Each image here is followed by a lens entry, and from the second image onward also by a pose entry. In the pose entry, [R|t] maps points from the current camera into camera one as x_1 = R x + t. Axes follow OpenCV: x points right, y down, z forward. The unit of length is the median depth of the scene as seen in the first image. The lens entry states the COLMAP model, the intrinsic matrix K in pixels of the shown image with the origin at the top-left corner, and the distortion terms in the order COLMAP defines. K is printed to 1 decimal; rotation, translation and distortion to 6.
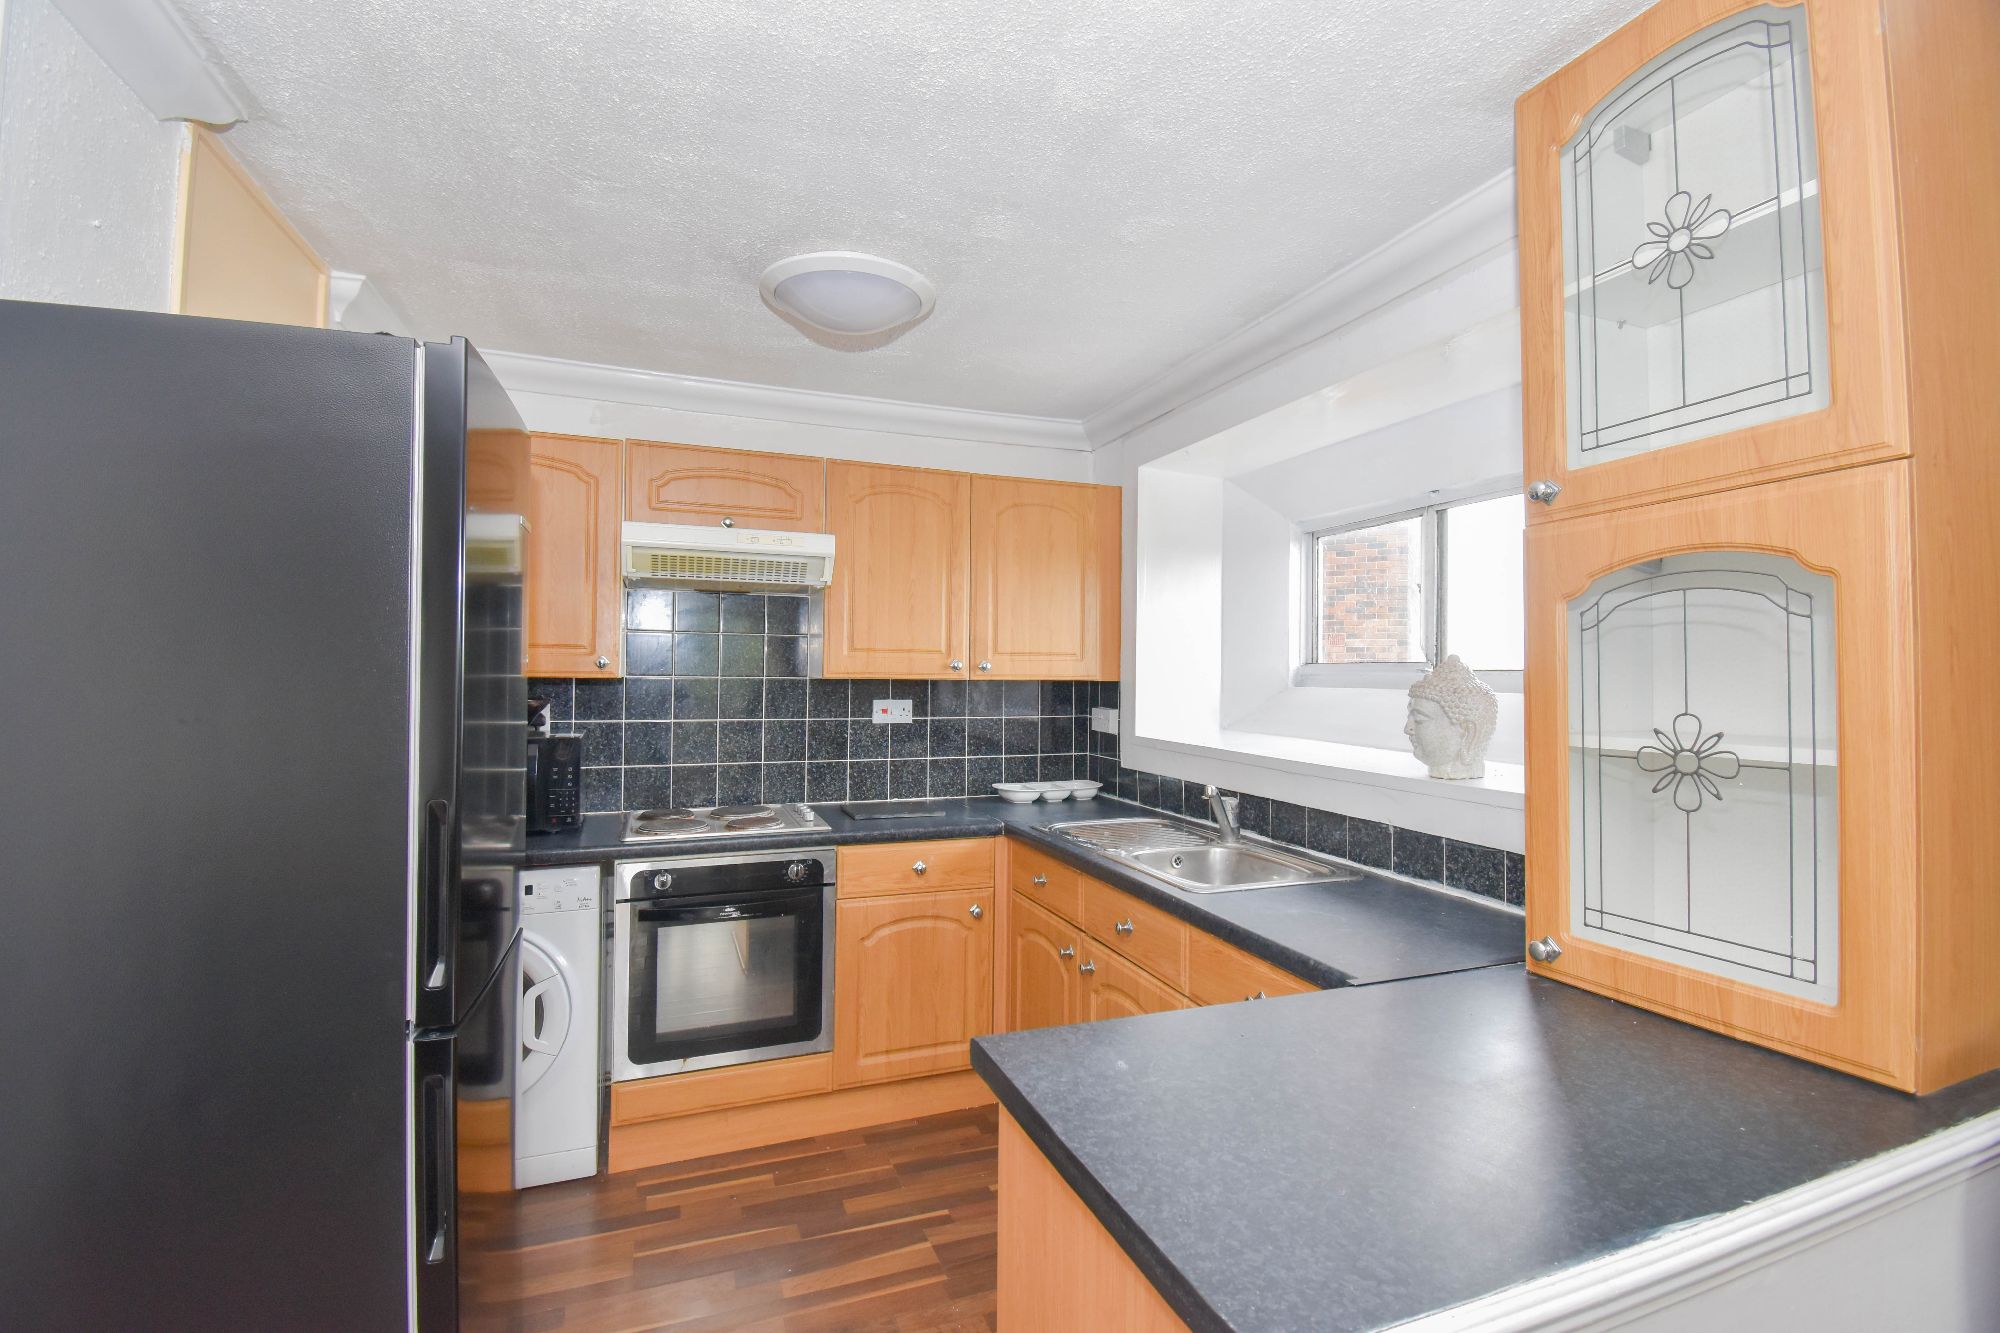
lens RADIAL K [[875.1, 0, 1005.6], [0, 875.1, 653.9], [0, 0, 1]] dist [-0.002244, -0.000251]
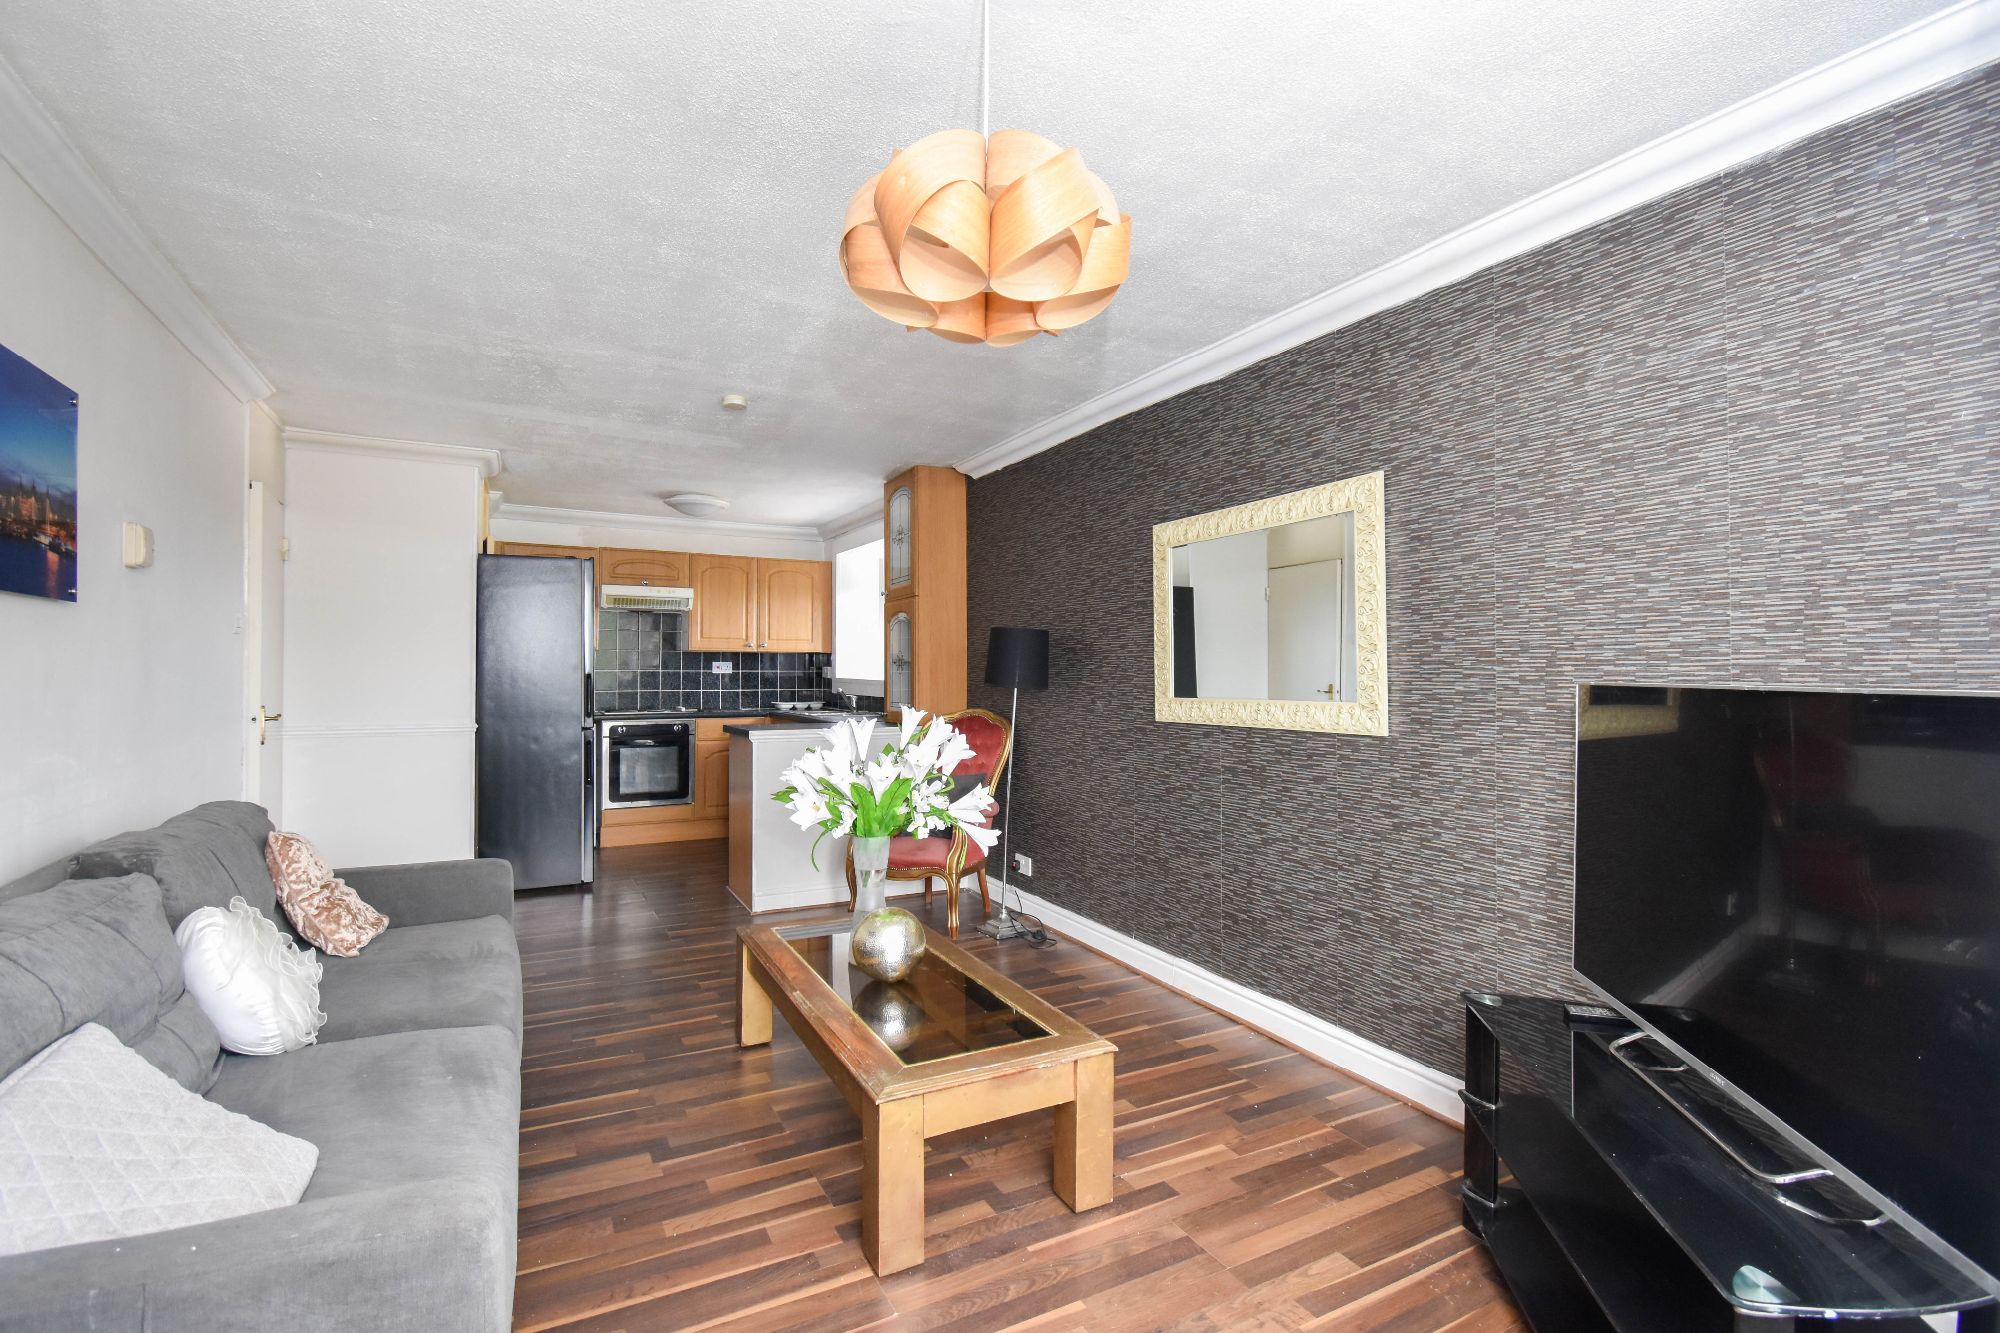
lens RADIAL K [[875.1, 0, 992.9], [0, 875.1, 681.6], [0, 0, 1]] dist [-0.002244, -0.000251]
pose [[0.994834, -0.004798, 0.101402, 0.319557], [0.001275, 0.999394, 0.034781, 0.027073], [-0.101508, -0.034472, 0.994237, -1.232180]]
